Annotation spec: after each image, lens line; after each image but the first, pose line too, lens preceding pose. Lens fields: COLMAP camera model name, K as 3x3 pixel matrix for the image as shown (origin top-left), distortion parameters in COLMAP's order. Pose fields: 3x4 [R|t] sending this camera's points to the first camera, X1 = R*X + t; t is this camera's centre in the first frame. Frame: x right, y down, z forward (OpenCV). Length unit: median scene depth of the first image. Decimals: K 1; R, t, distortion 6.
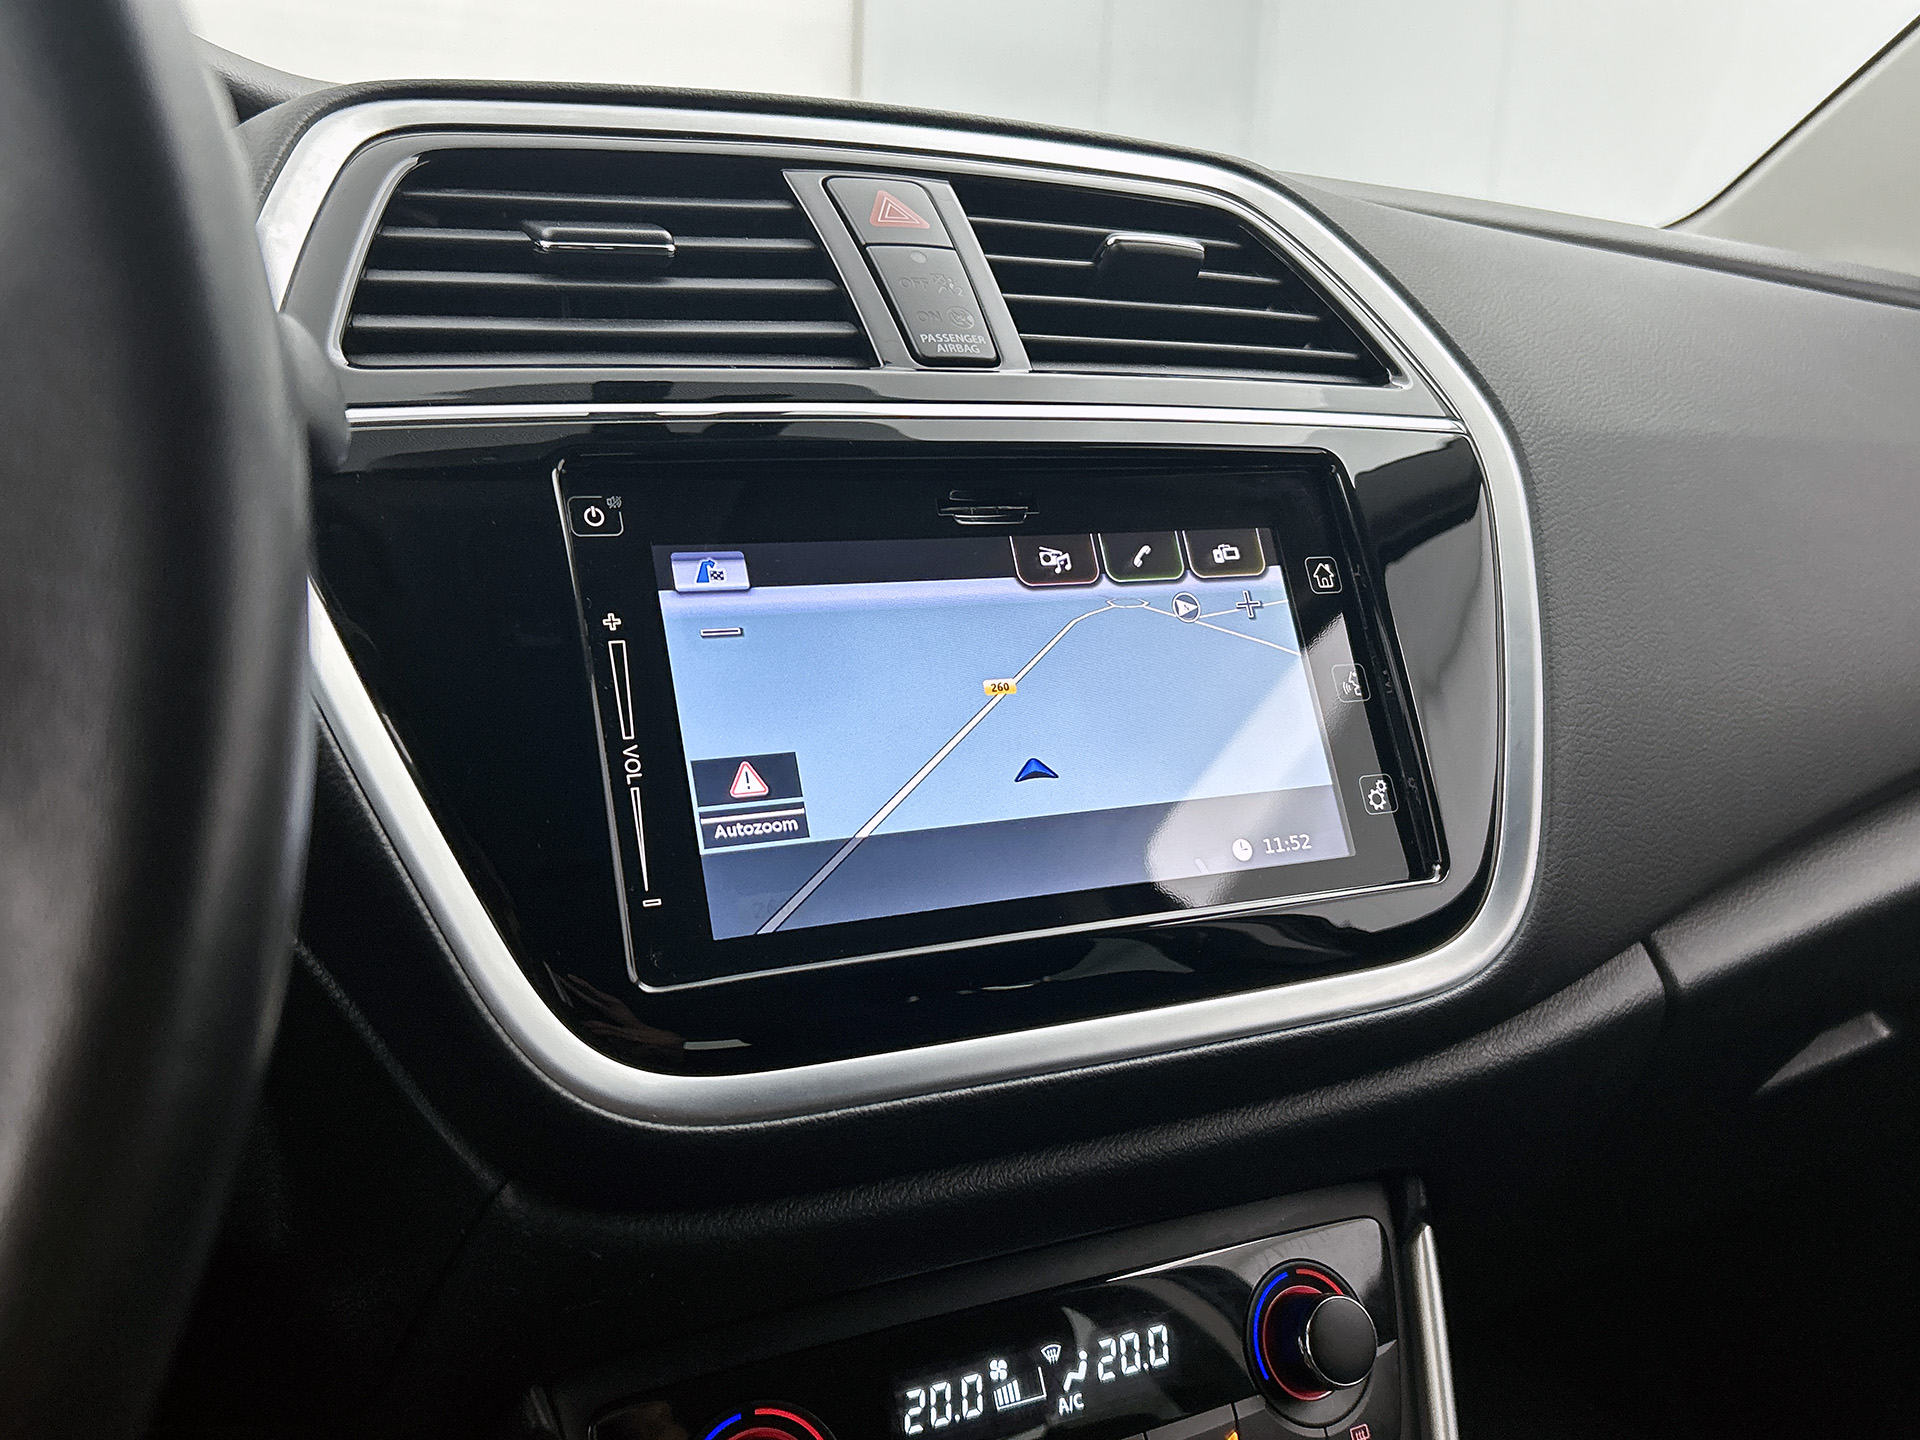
lens RADIAL K [[1773.4, 0, 991.0], [0, 1773.4, 718.2], [0, 0, 1]] dist [-0.032015, 0.000000]
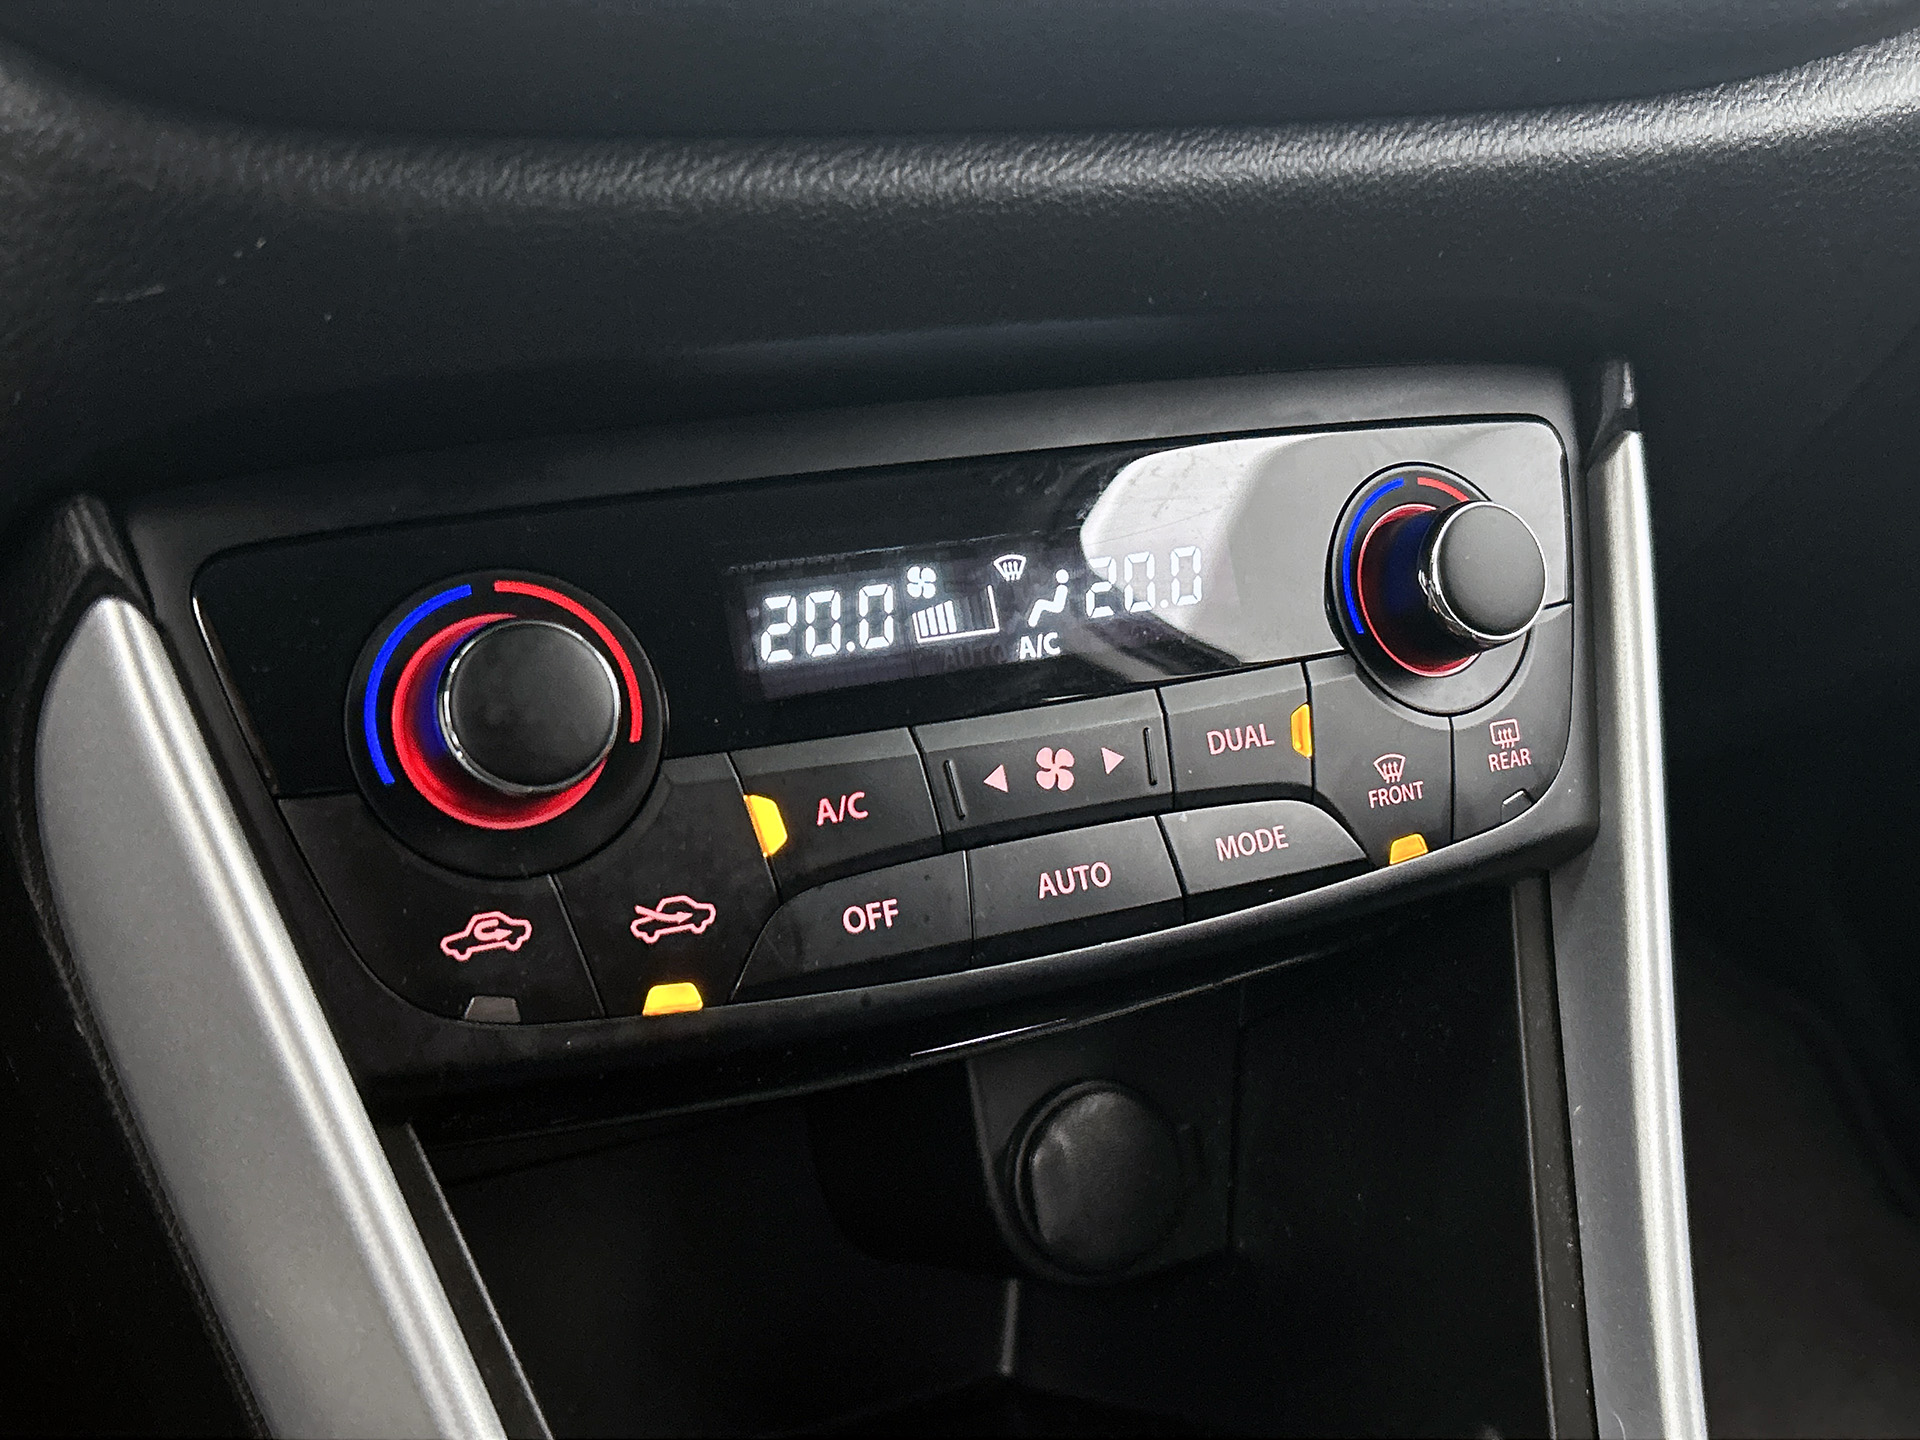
lens RADIAL K [[2166.3, 0, 981.8], [0, 2166.3, 756.7], [0, 0, 1]] dist [0.104586, 0.000000]
pose [[0.999820, 0.018735, -0.002991, 0.027676], [-0.017594, 0.974579, 0.223351, 0.254824], [0.007099, -0.223258, 0.974733, 0.255094]]
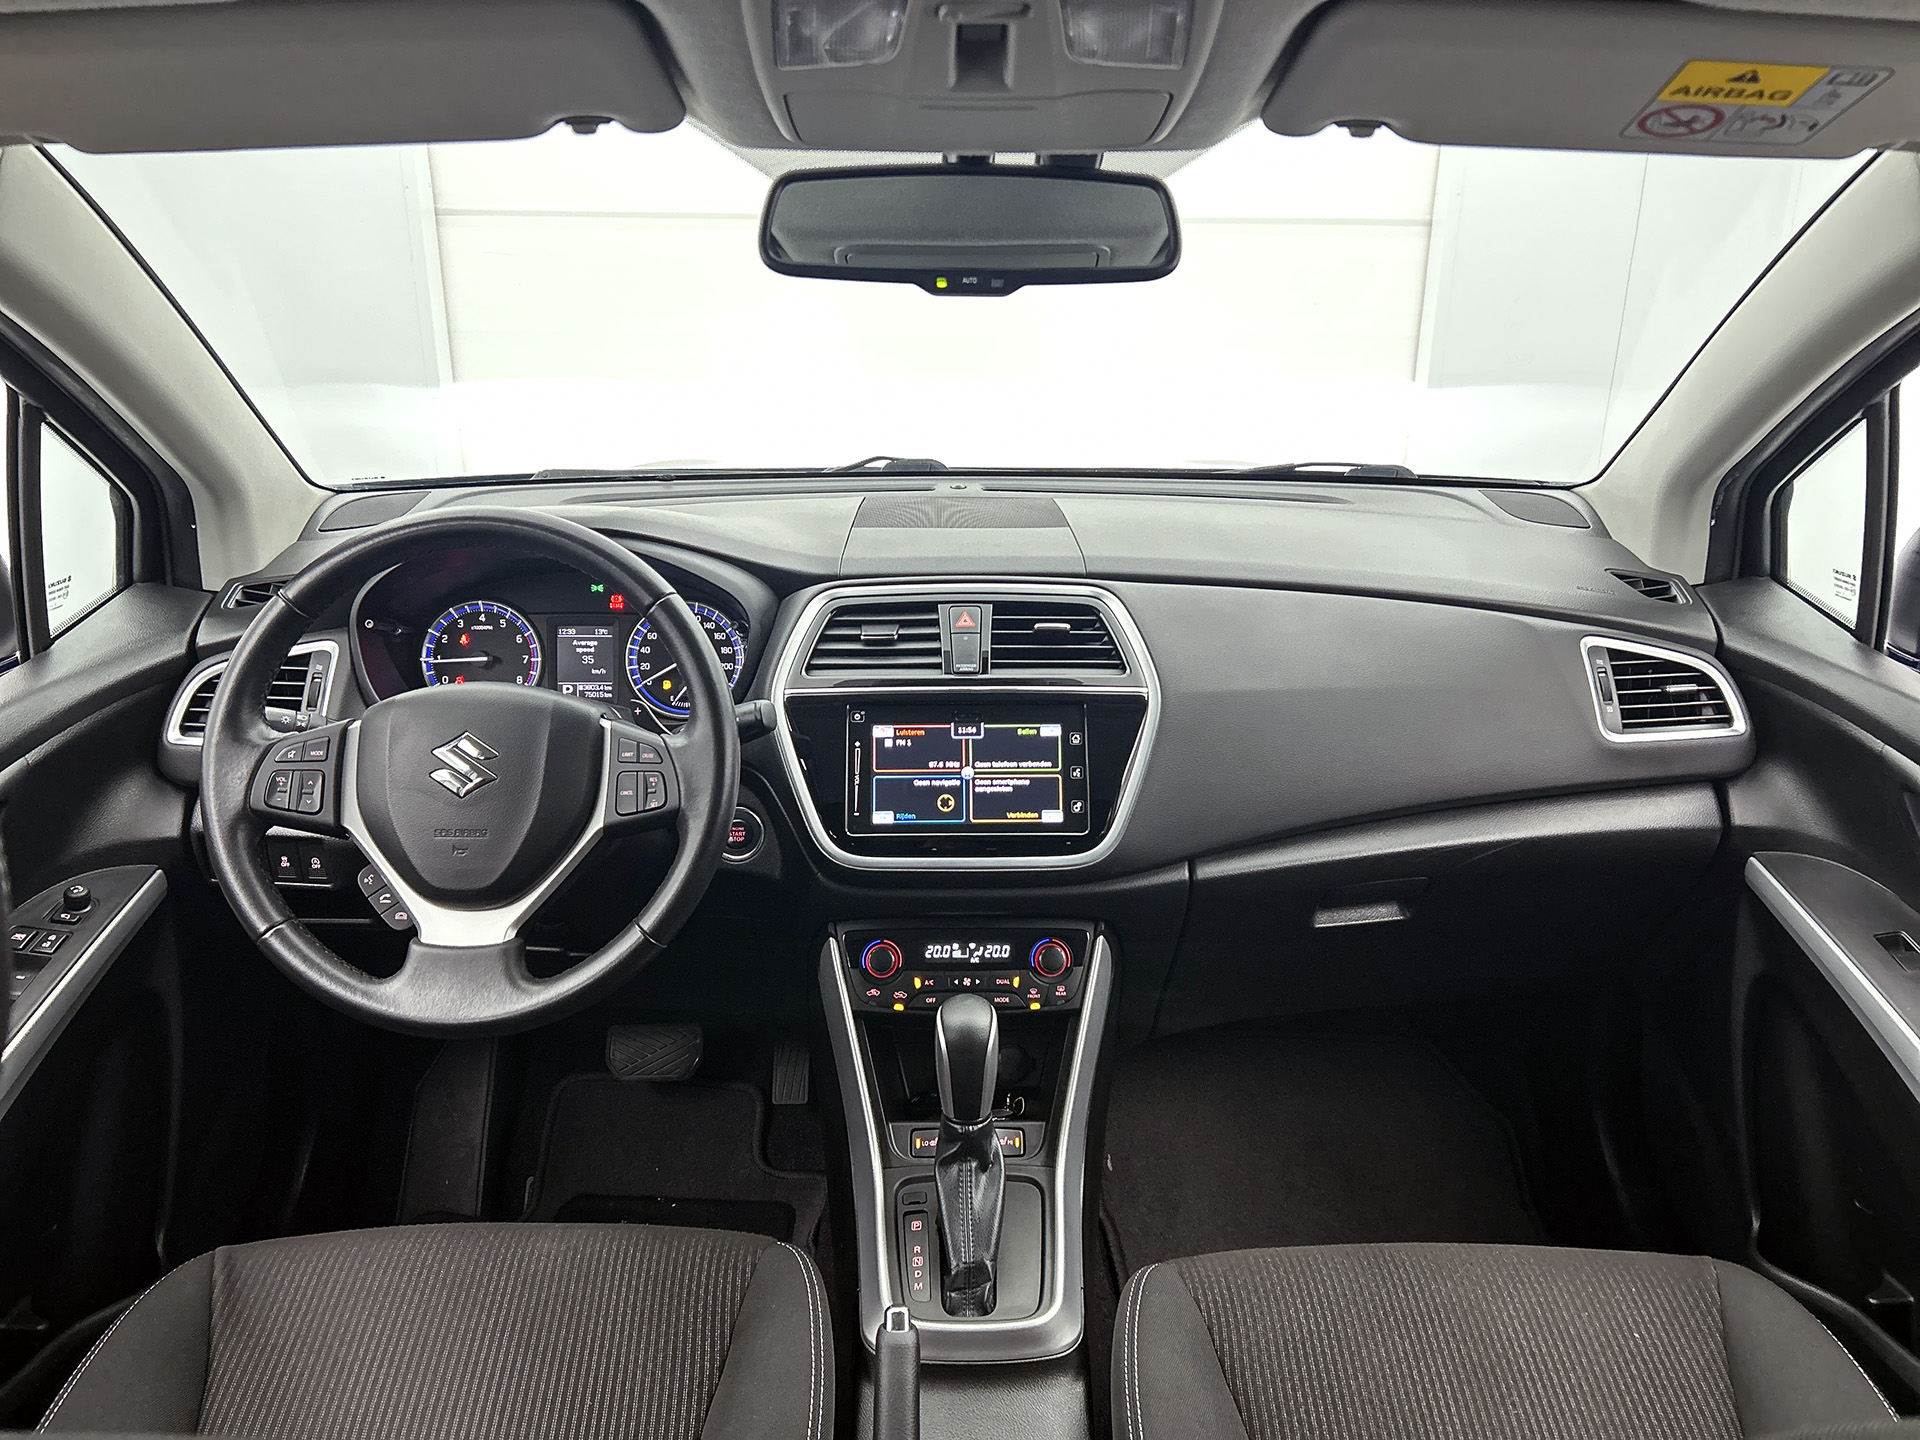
lens RADIAL K [[1448.1, 0, 977.4], [0, 1448.1, 715.1], [0, 0, 1]] dist [0.050136, -0.052500]
pose [[0.901266, 0.117168, -0.417122, 1.220026], [-0.070427, 0.989554, 0.125792, -0.480539], [0.427504, -0.083996, 0.900103, -1.620616]]
